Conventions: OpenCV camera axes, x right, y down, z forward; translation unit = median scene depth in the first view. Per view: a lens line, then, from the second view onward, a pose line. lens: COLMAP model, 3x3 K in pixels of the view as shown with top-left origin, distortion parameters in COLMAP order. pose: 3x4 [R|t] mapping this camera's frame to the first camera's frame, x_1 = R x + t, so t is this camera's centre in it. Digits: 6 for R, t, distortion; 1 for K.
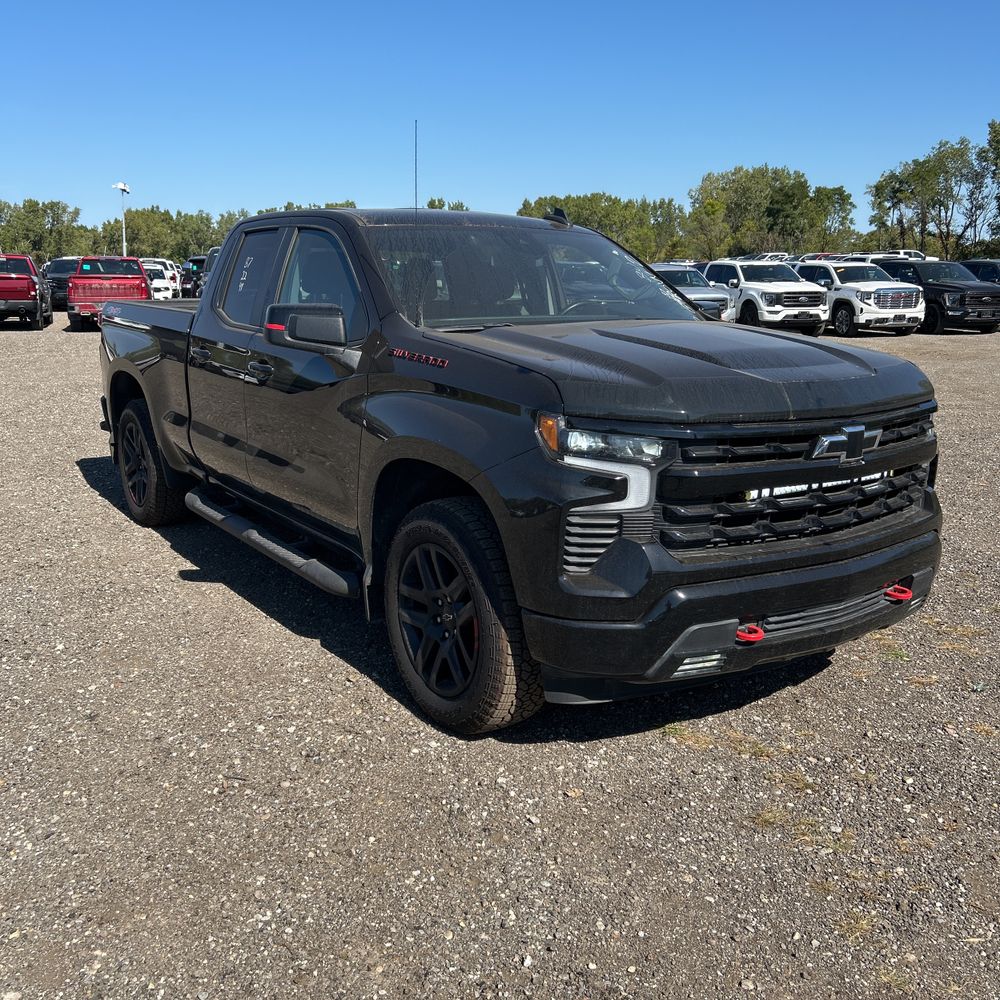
lens RADIAL K [[1005.2, 0, 474.7], [0, 1005.2, 502.0], [0, 0, 1]] dist [0.021078, -0.013092]
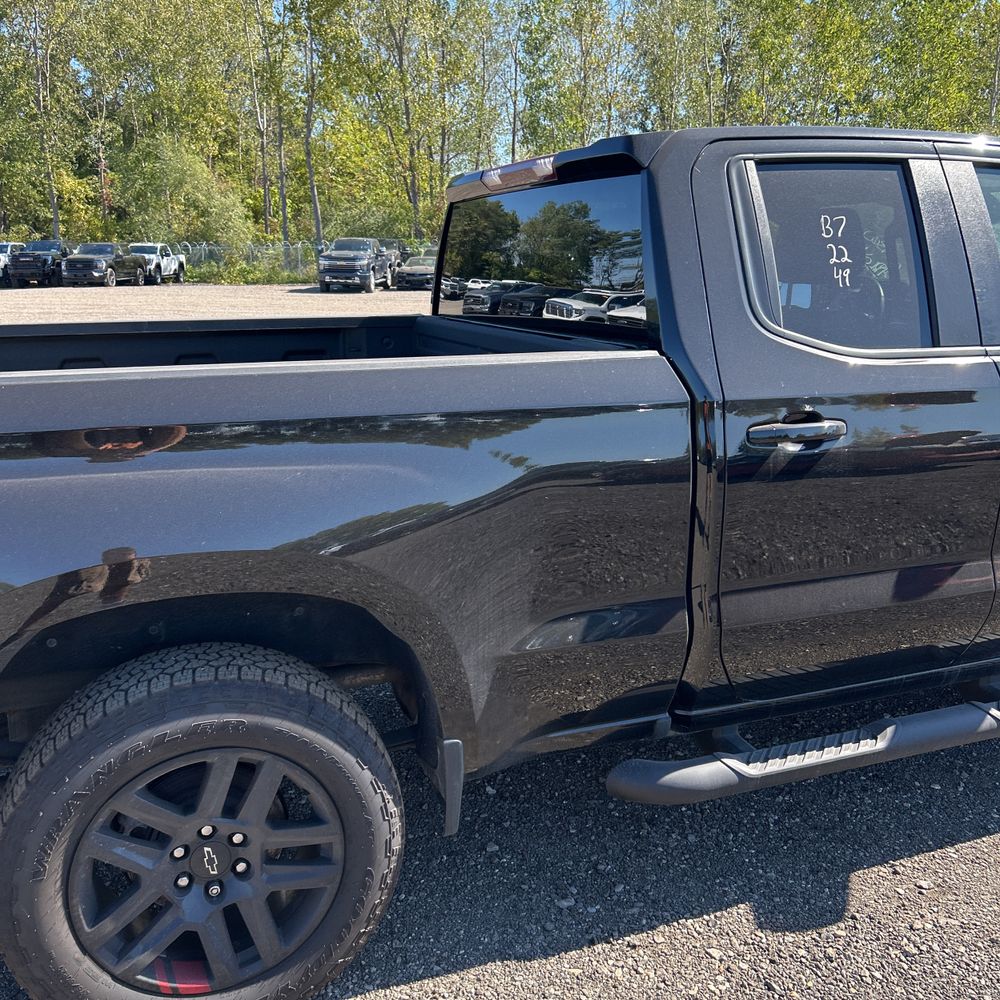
lens RADIAL K [[1006.4, 0, 491.6], [0, 1006.4, 506.3], [0, 0, 1]] dist [0.035240, -0.027603]
pose [[0.245213, -0.248258, 0.937144, -0.140806], [0.227361, 0.954424, 0.193345, -0.045012], [-0.942432, 0.165659, 0.290481, 0.193721]]
